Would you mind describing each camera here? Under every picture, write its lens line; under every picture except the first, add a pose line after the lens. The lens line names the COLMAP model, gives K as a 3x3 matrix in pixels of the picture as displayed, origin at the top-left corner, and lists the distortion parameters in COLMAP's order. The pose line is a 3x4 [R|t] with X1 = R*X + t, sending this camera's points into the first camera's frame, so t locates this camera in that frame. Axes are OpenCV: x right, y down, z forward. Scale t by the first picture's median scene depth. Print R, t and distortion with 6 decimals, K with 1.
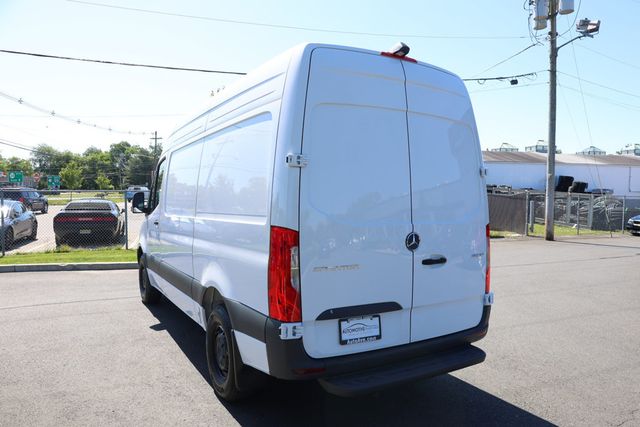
lens RADIAL K [[521.2, 0, 320.0], [0, 521.2, 213.5], [0, 0, 1]] dist [0.000416, -0.000183]
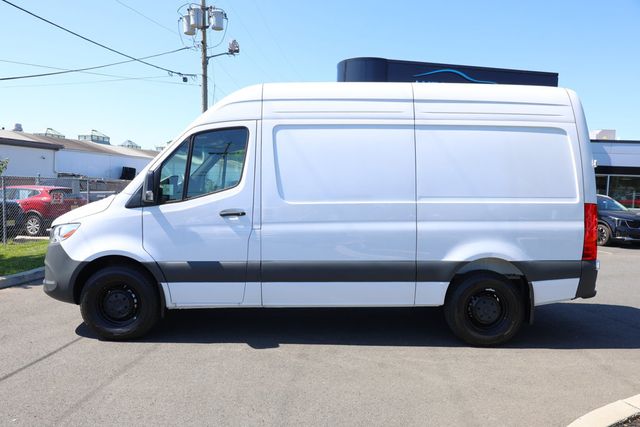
lens RADIAL K [[521.2, 0, 320.0], [0, 521.2, 213.5], [0, 0, 1]] dist [0.000416, -0.000183]
pose [[0.421384, -0.038948, 0.906046, -0.496165], [0.023122, 0.999214, 0.032199, -0.003349], [-0.906588, 0.007382, 0.421953, 0.290109]]
